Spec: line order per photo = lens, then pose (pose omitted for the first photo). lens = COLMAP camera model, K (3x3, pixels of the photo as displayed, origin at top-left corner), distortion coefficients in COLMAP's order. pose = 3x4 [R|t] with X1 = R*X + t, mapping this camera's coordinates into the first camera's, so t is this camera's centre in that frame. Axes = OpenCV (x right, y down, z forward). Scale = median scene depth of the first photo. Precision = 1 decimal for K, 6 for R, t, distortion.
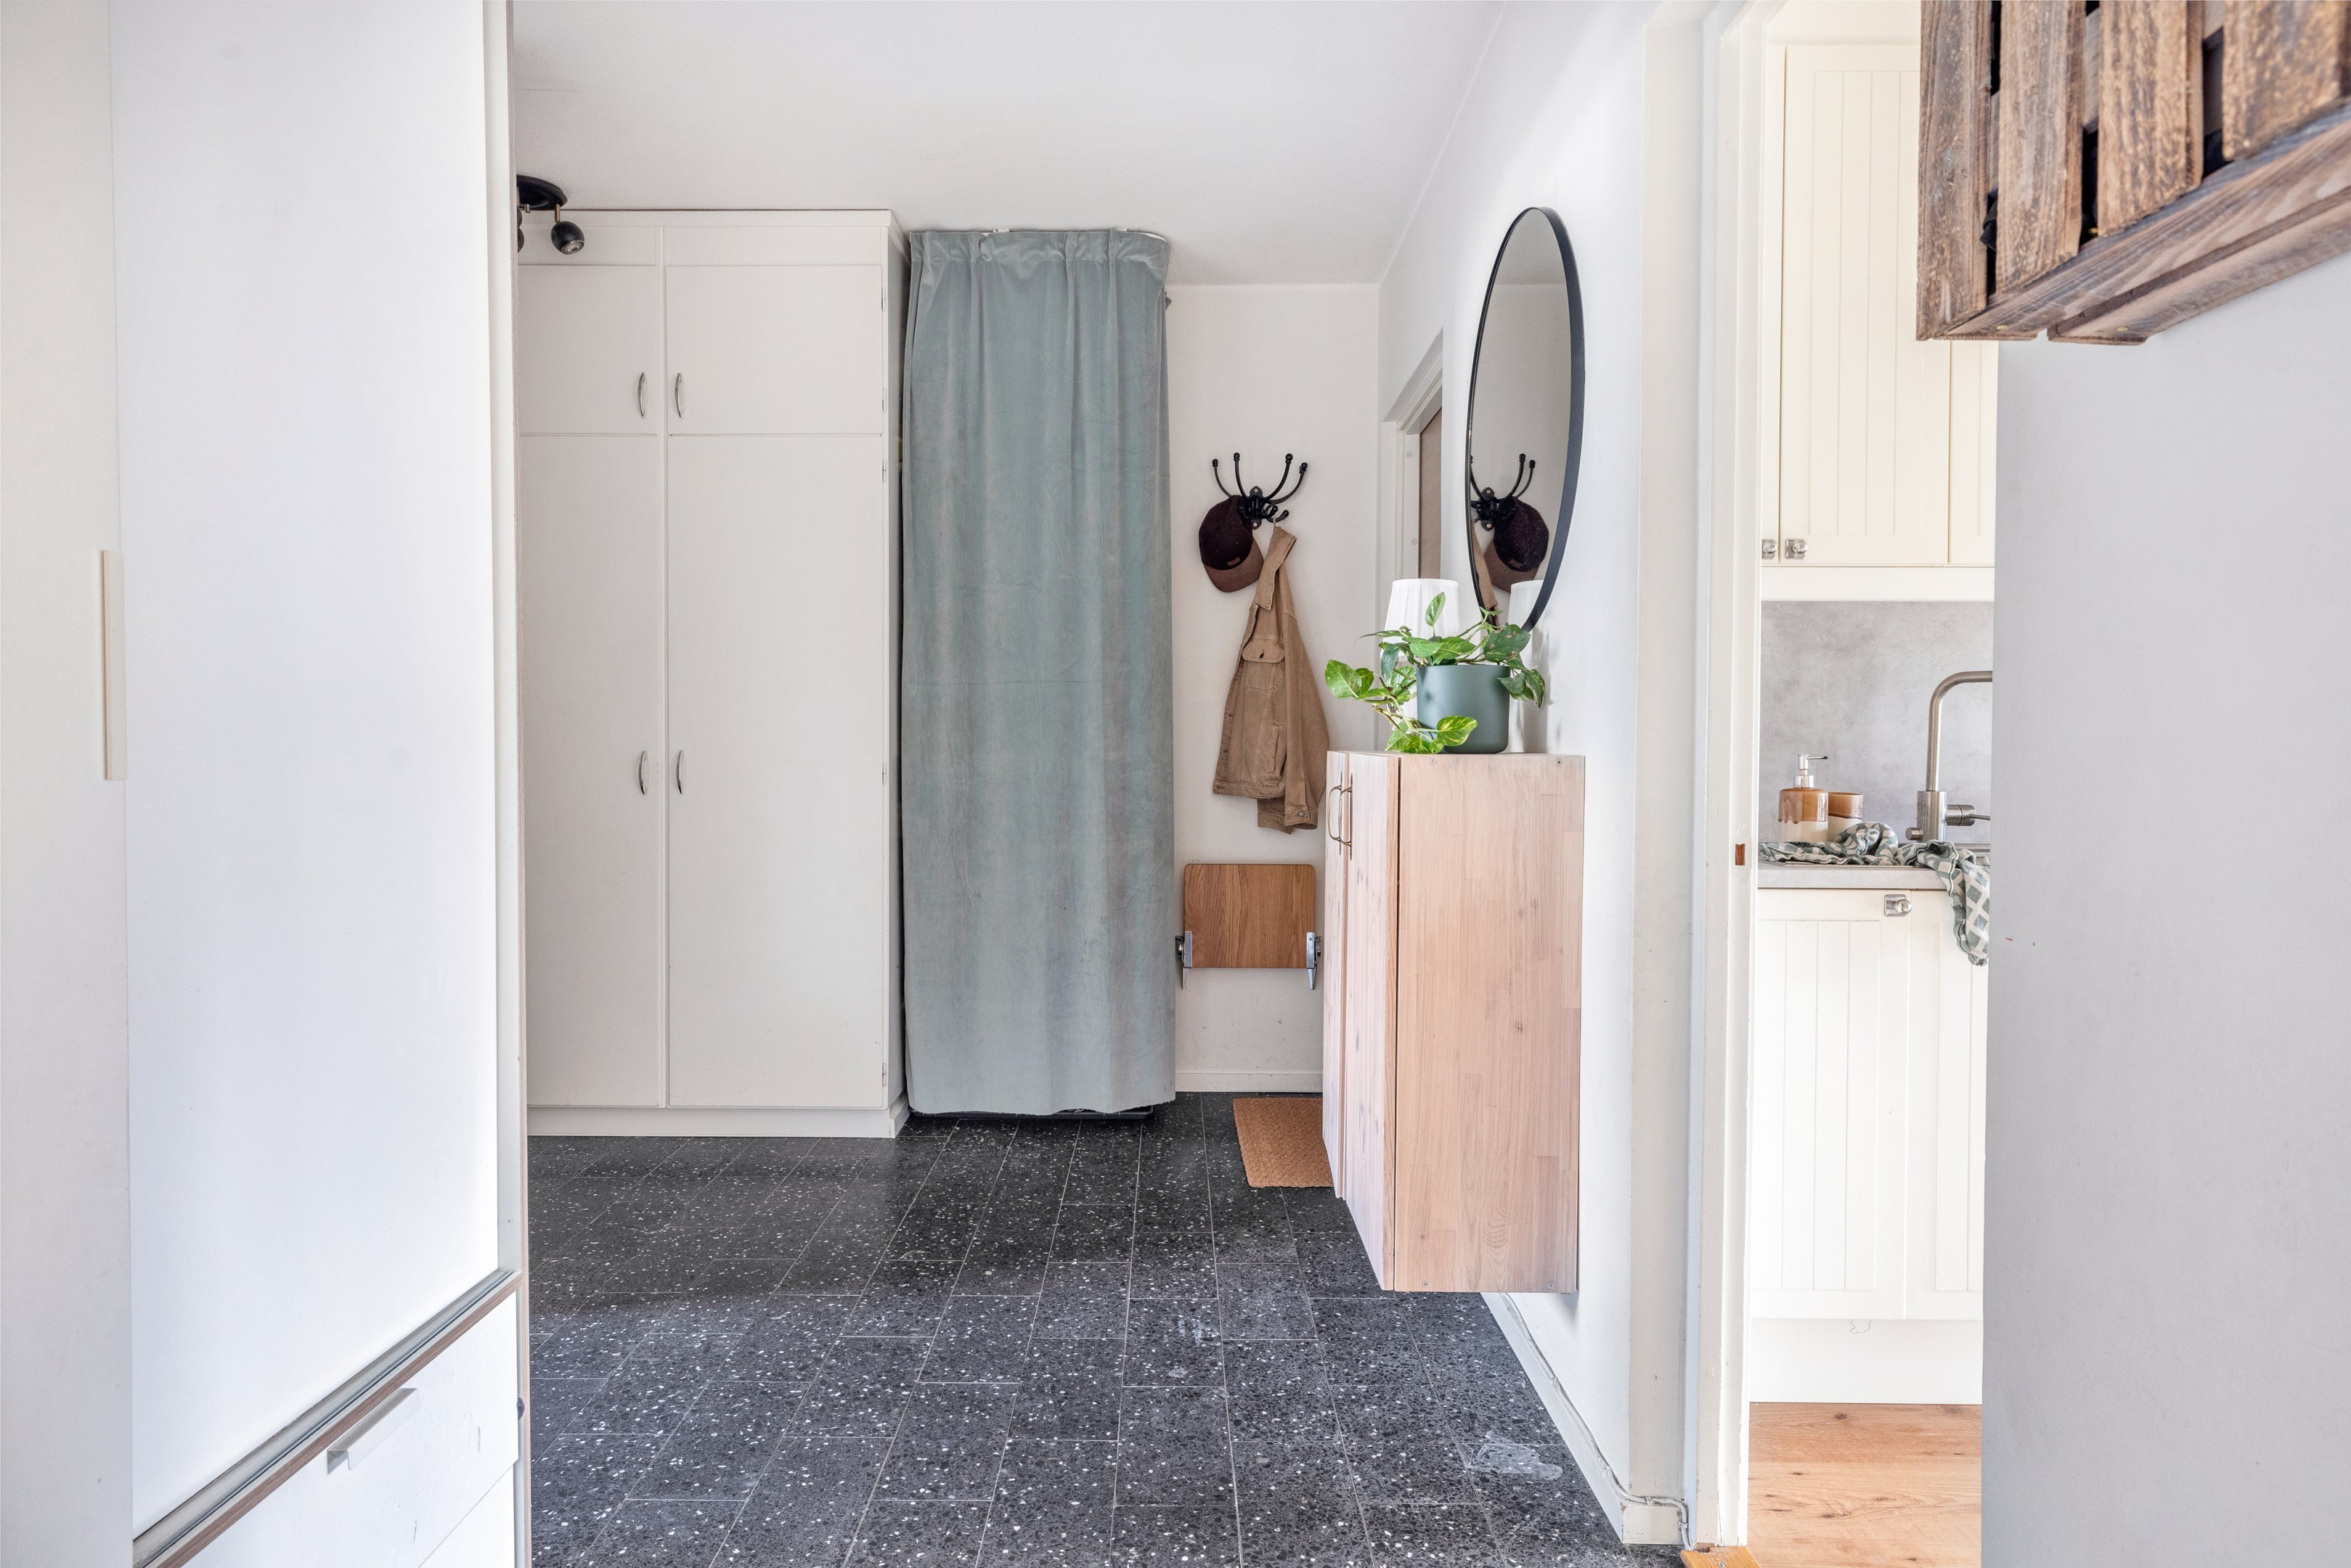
lens RADIAL K [[1332.6, 0, 1173.5], [0, 1332.6, 778.1], [0, 0, 1]] dist [0.002563, 0.000199]
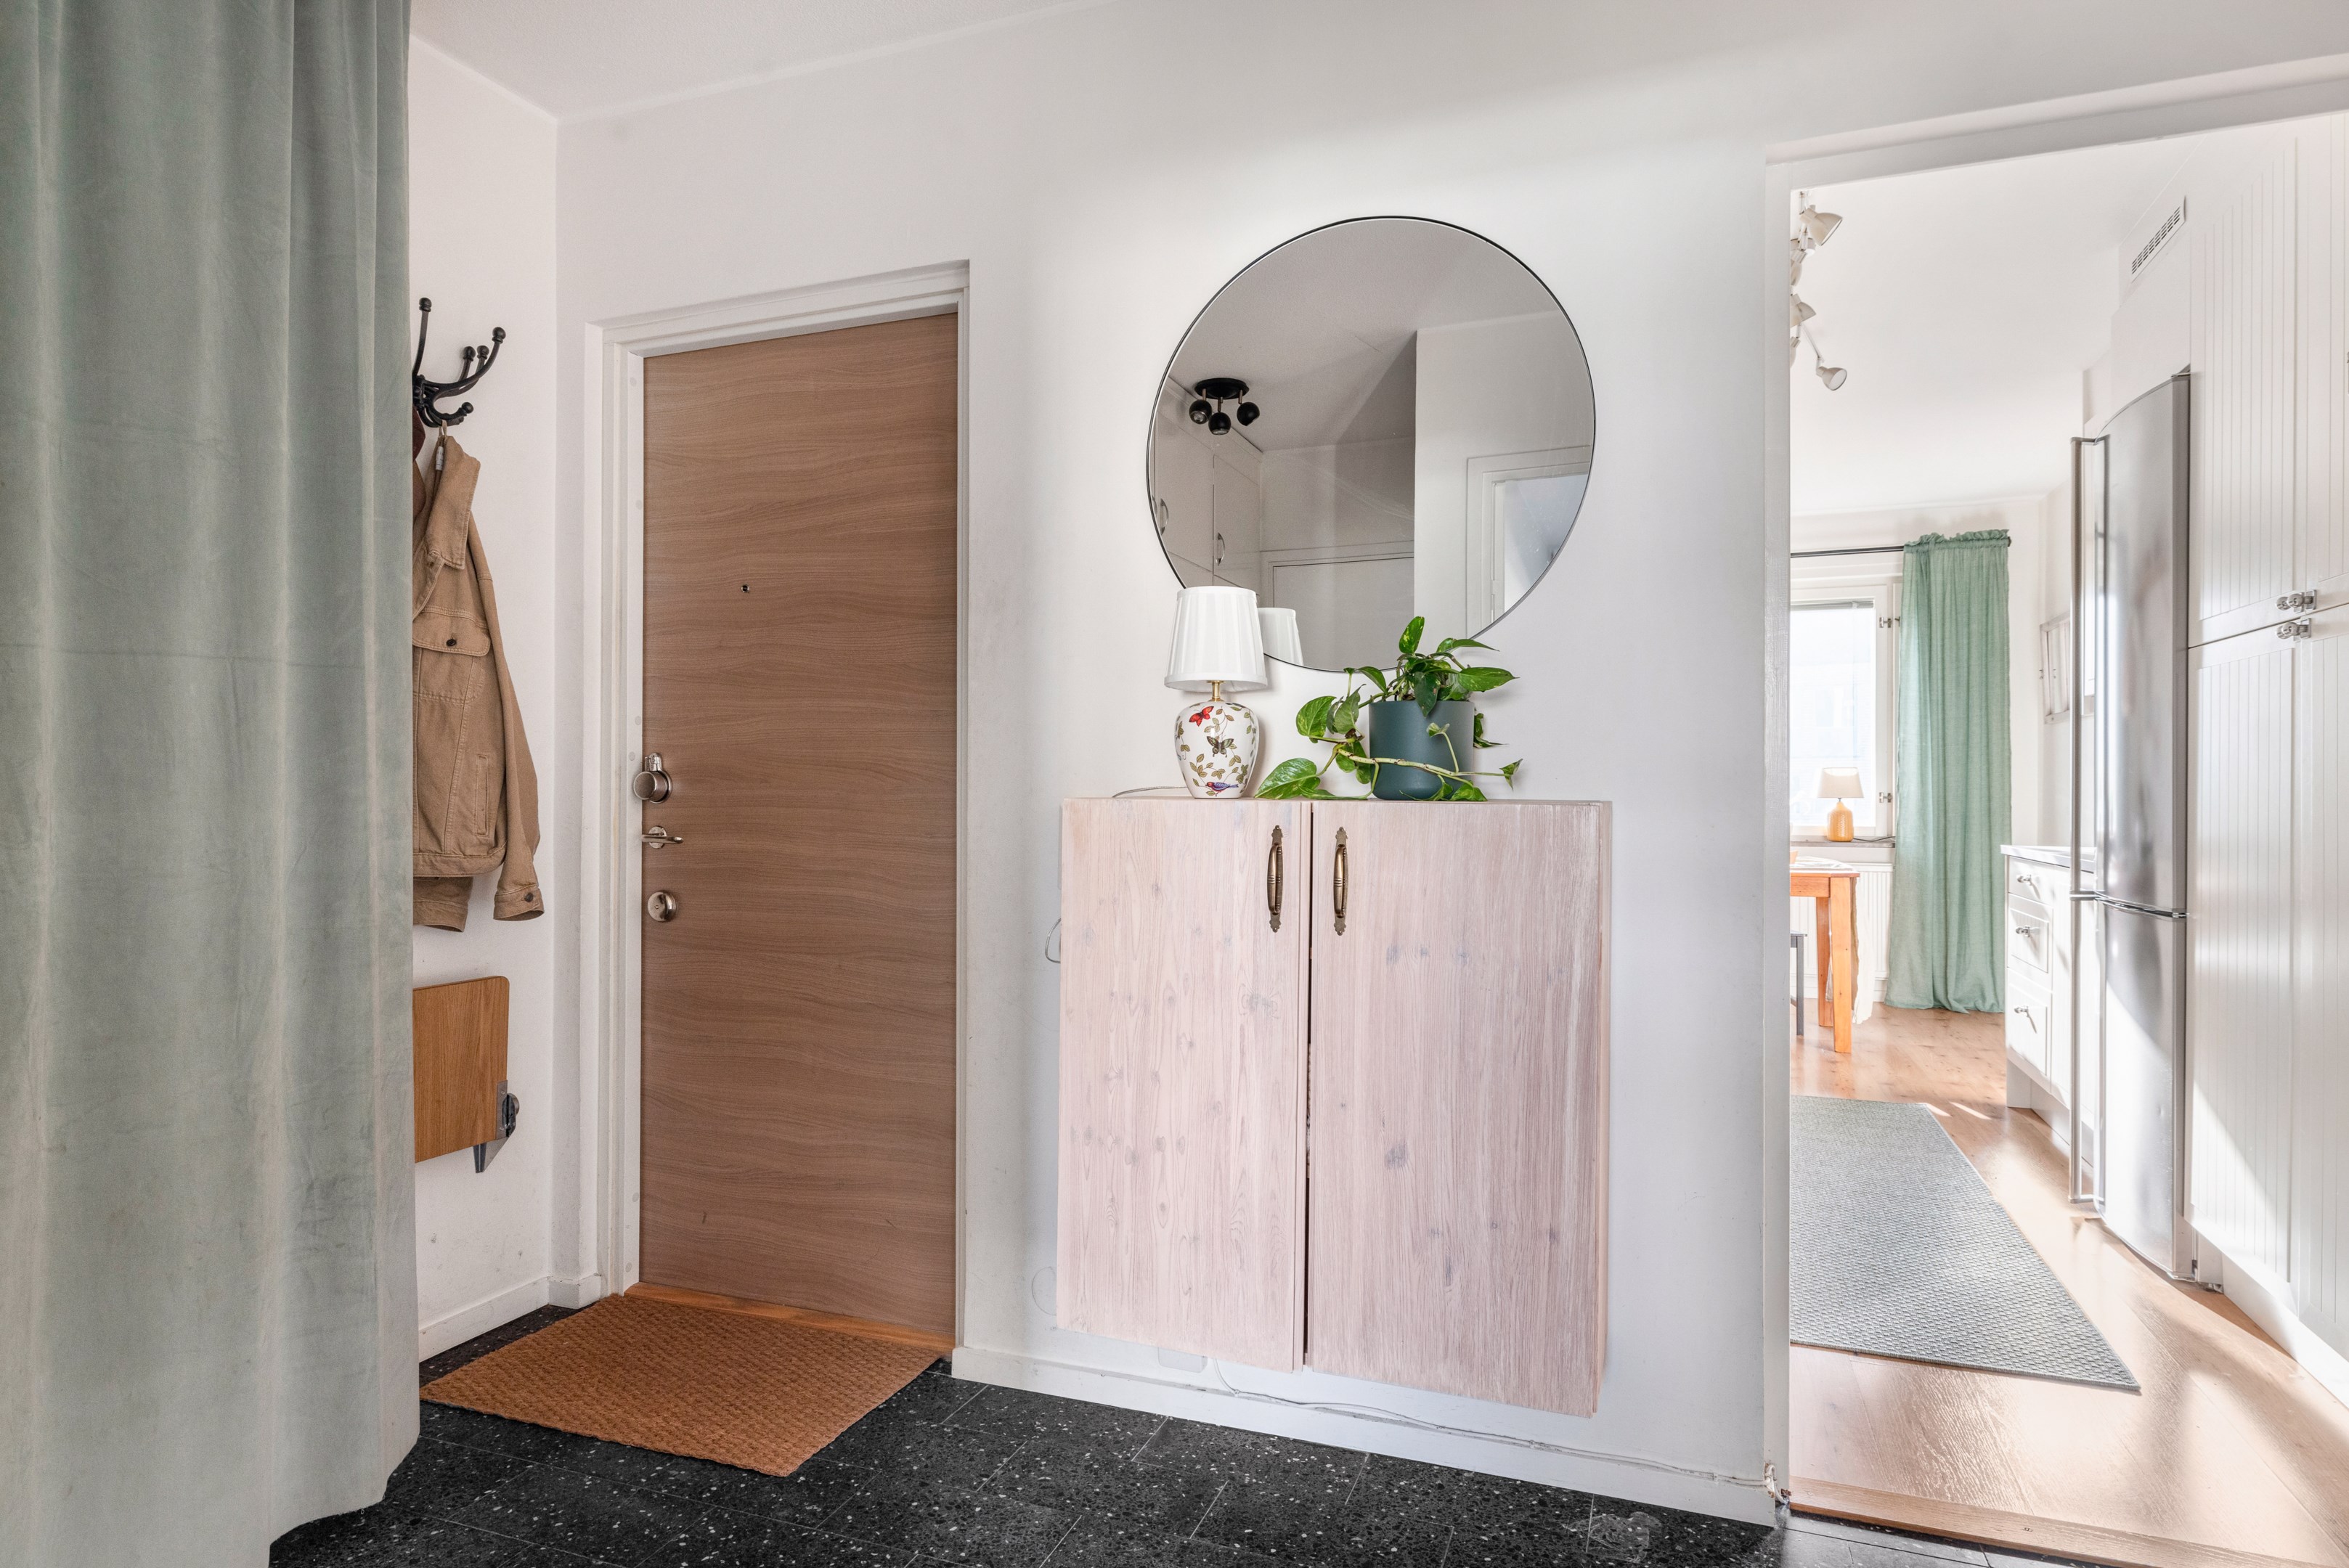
lens RADIAL K [[1331.5, 0, 1174.7], [0, 1331.5, 784.5], [0, 0, 1]] dist [0.002563, 0.000199]
pose [[0.356436, 0.000660, 0.934319, -0.650497], [0.020183, 0.999761, -0.008406, -0.025143], [-0.934102, 0.021854, 0.356338, 0.804694]]
